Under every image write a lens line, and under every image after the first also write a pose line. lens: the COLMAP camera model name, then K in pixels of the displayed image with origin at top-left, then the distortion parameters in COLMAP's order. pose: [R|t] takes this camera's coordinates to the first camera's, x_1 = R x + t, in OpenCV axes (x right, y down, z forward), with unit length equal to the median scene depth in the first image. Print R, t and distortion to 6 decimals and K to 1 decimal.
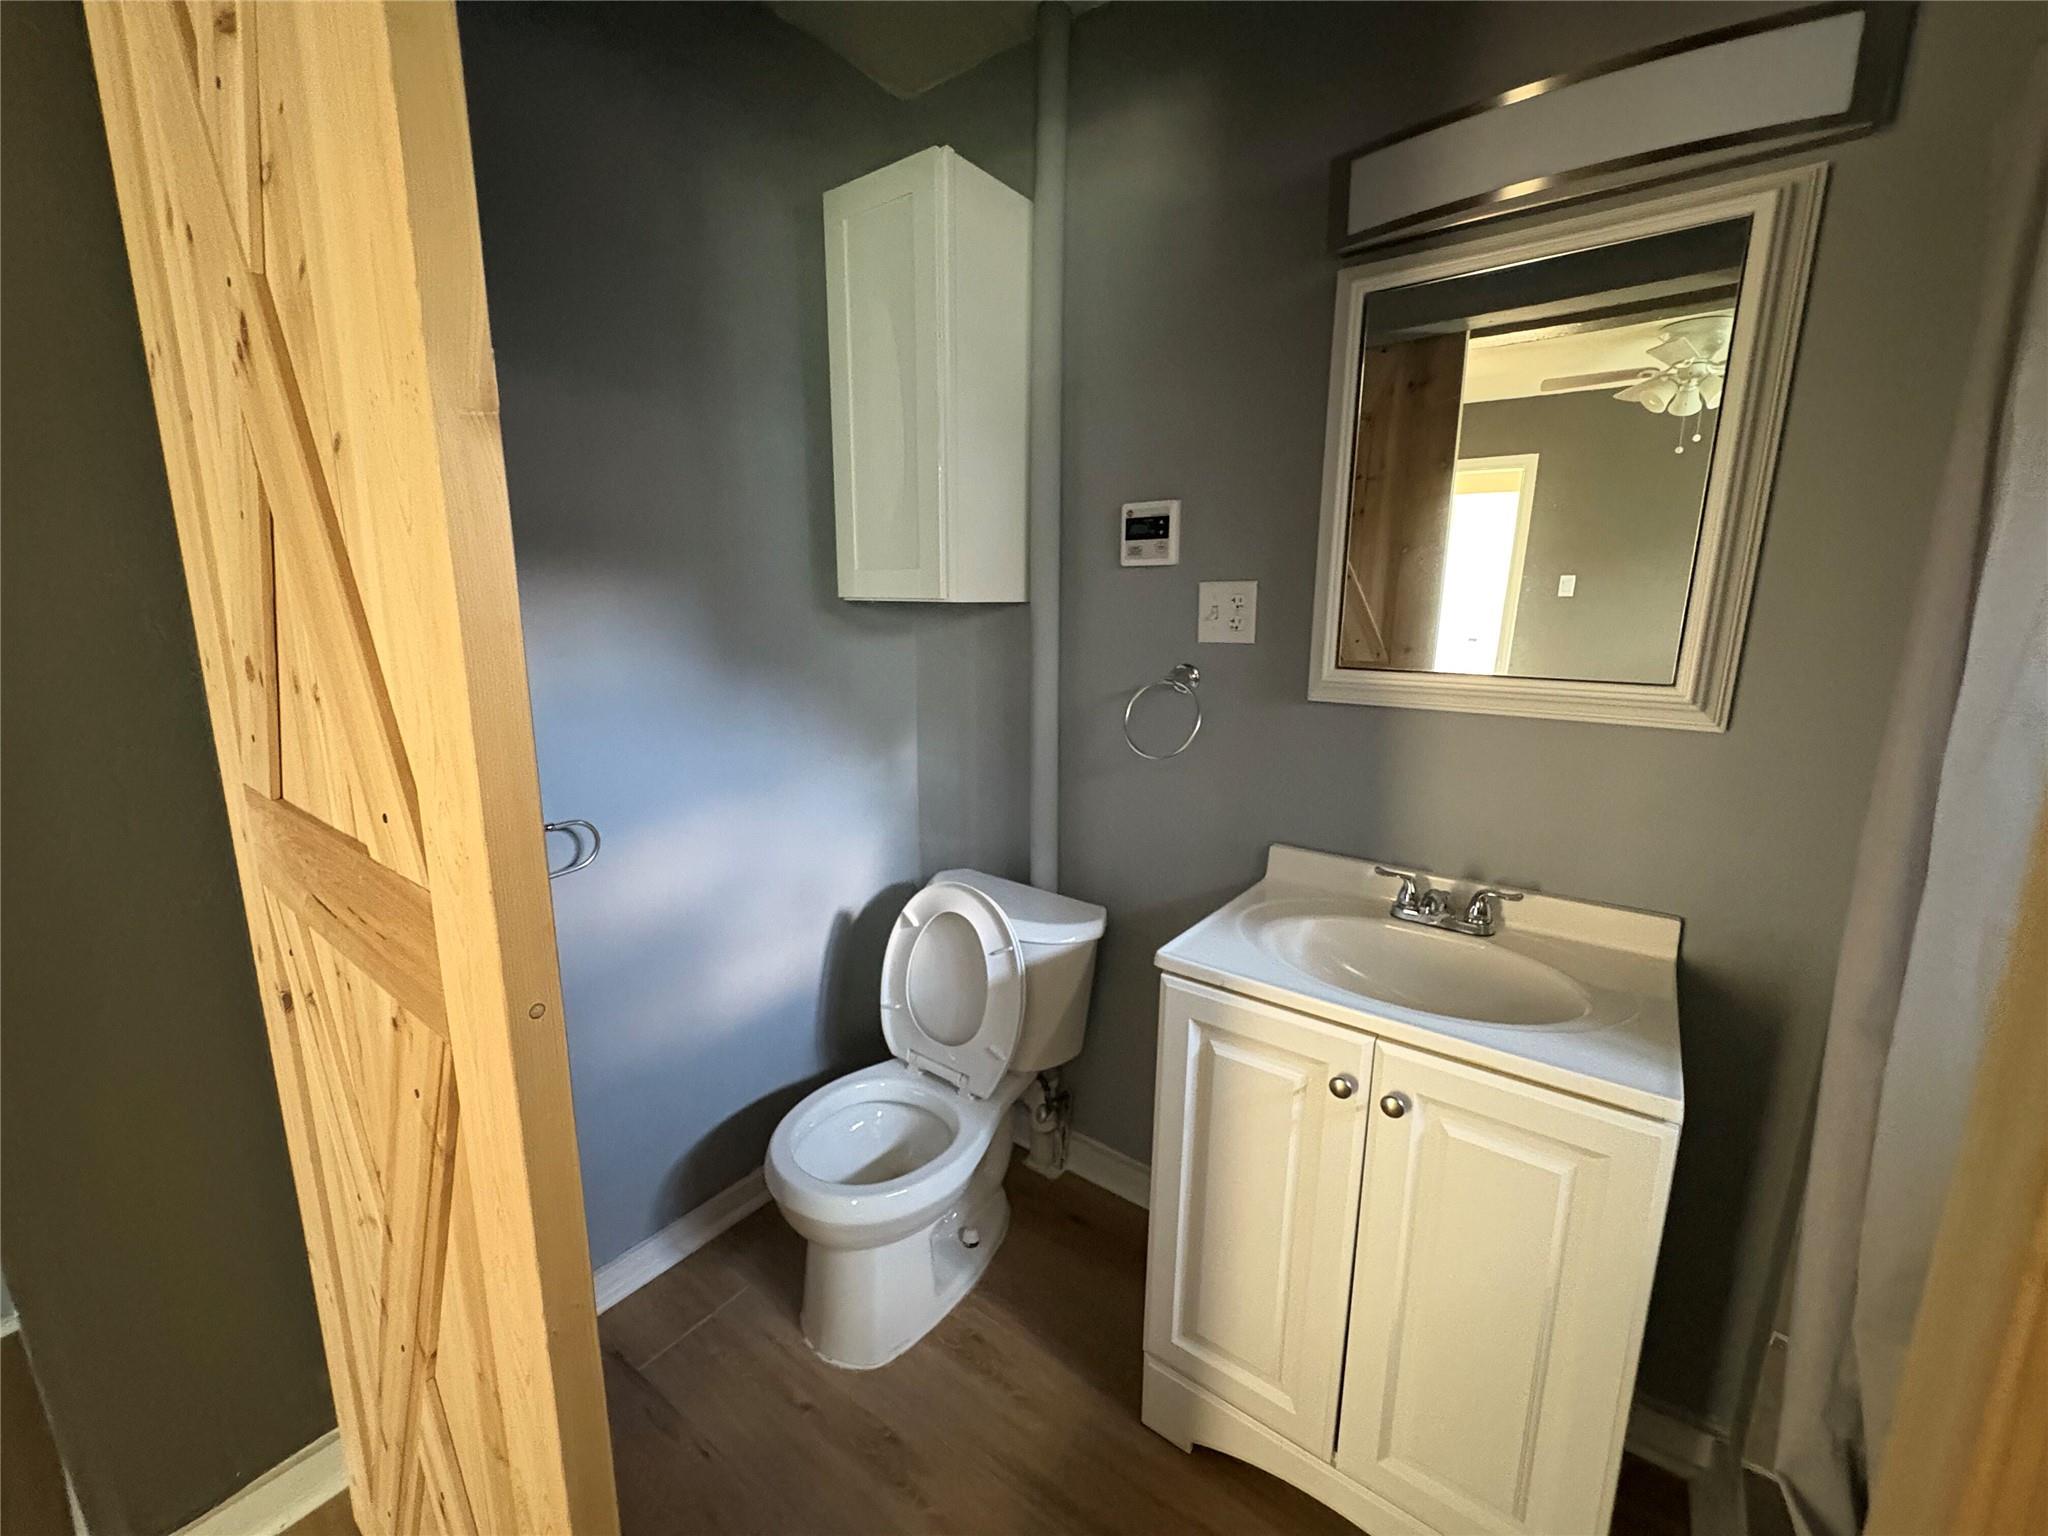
lens RADIAL K [[822.7, 0, 1021.7], [0, 822.7, 761.8], [0, 0, 1]] dist [0.002946, 0.000529]
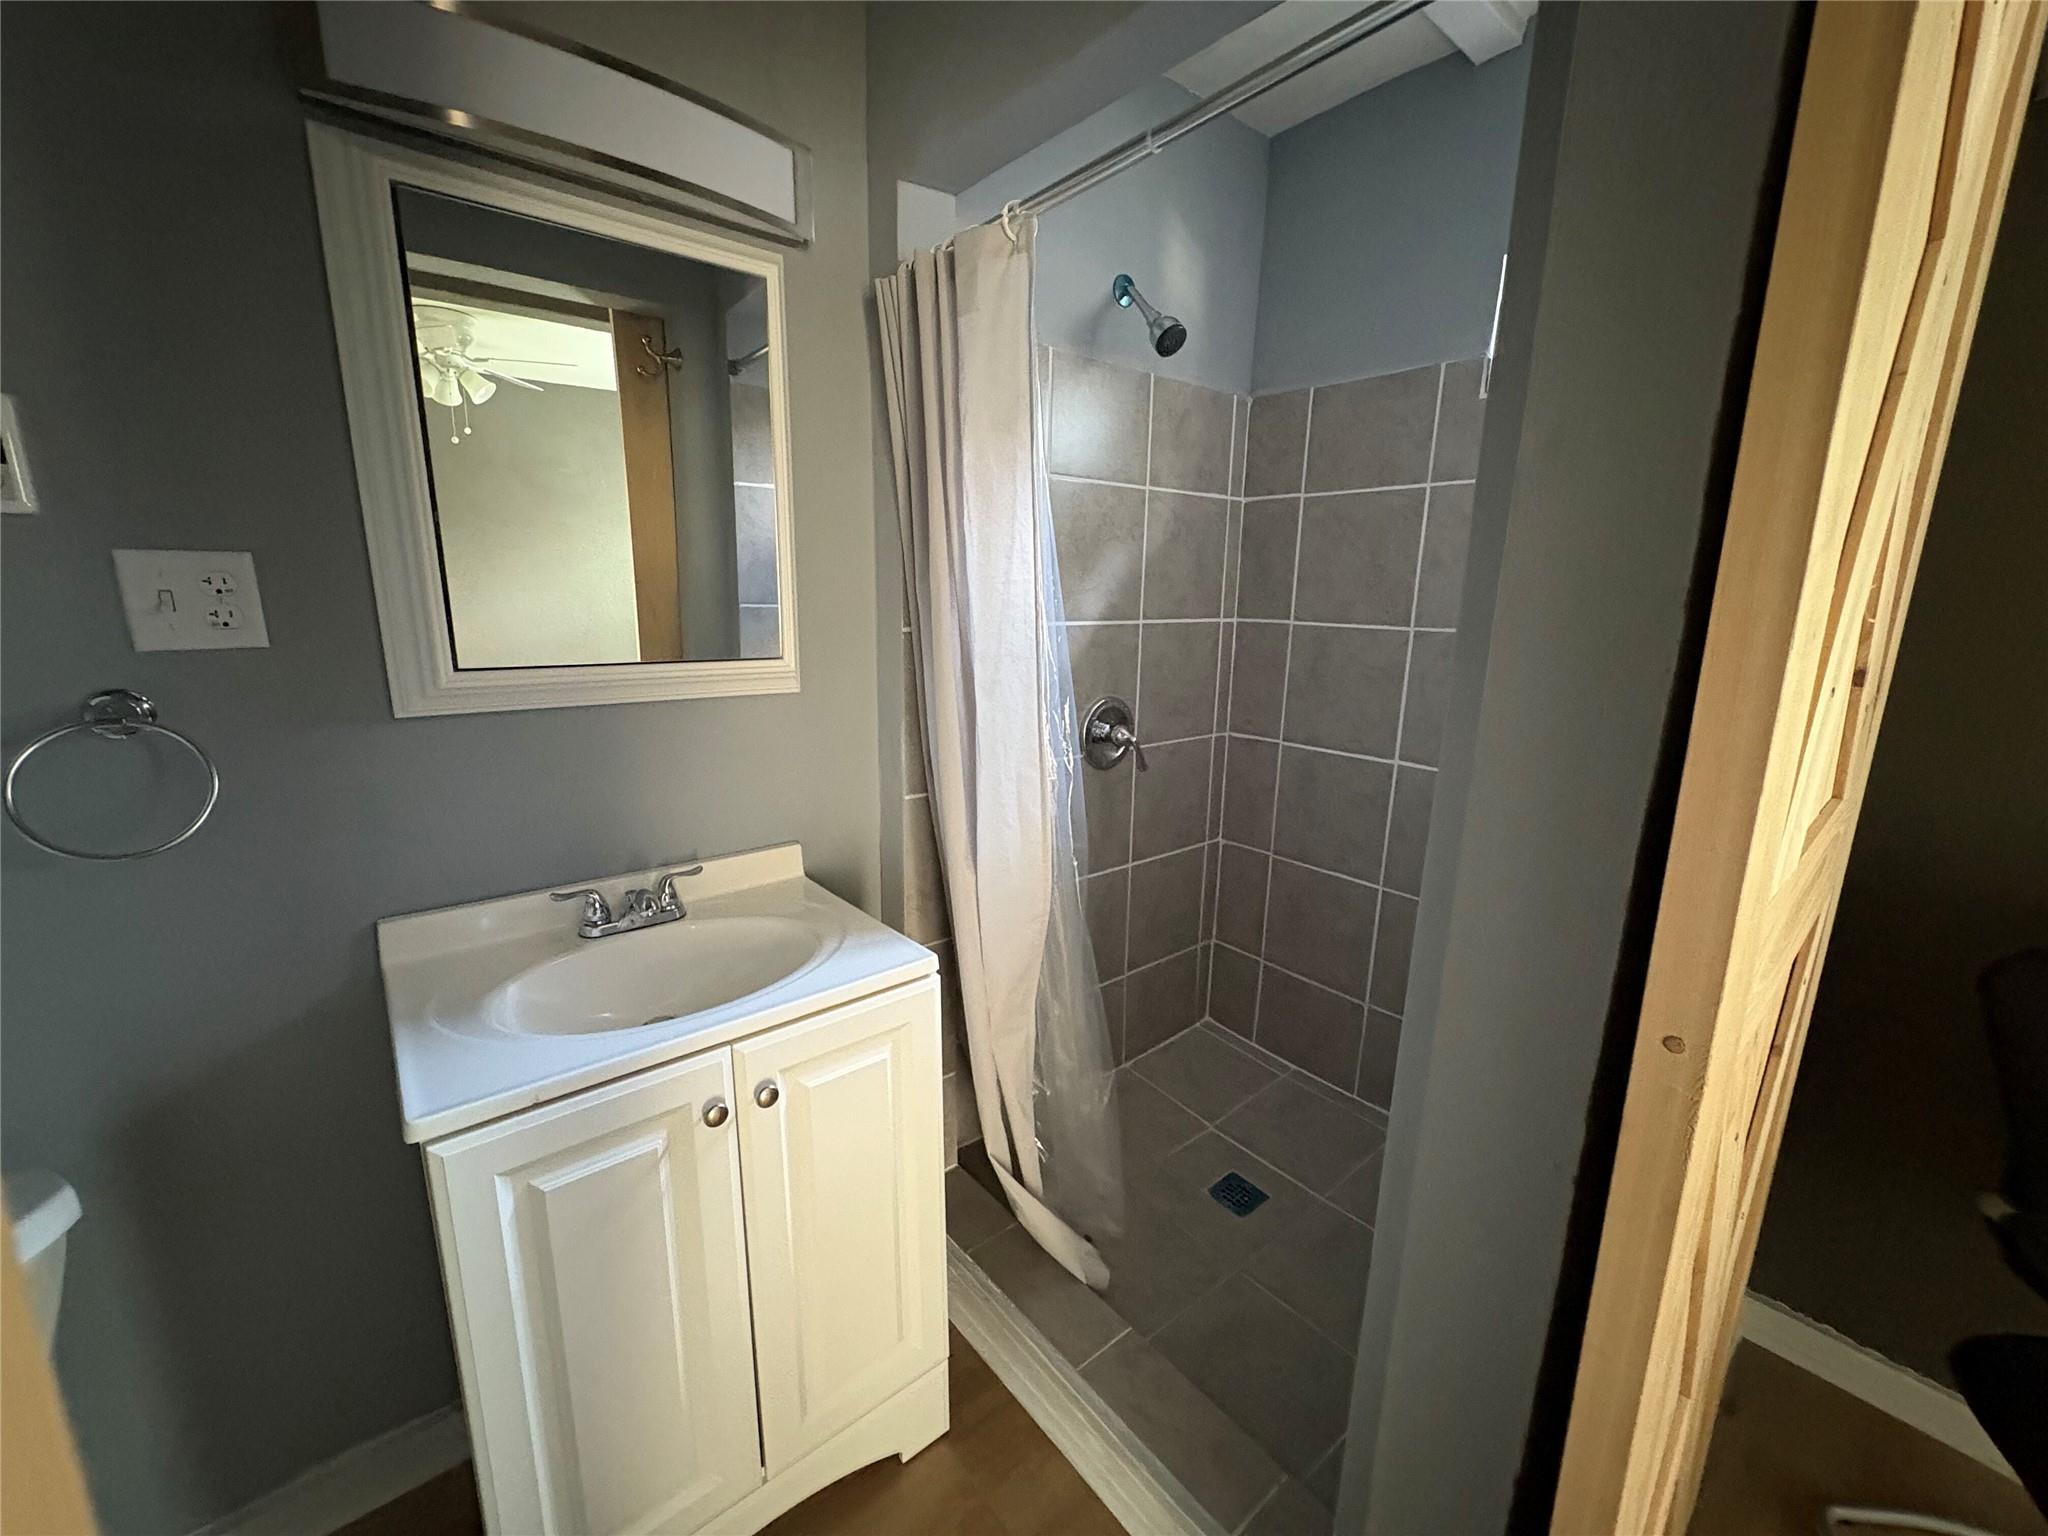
lens RADIAL K [[815.5, 0, 1024.0], [0, 815.5, 768.0], [0, 0, 1]] dist [-0.001746, 0.000097]
pose [[0.231233, -0.203724, 0.951330, -0.250164], [0.173682, 0.970767, 0.165671, -0.058172], [-0.957270, 0.126920, 0.259856, 0.288264]]
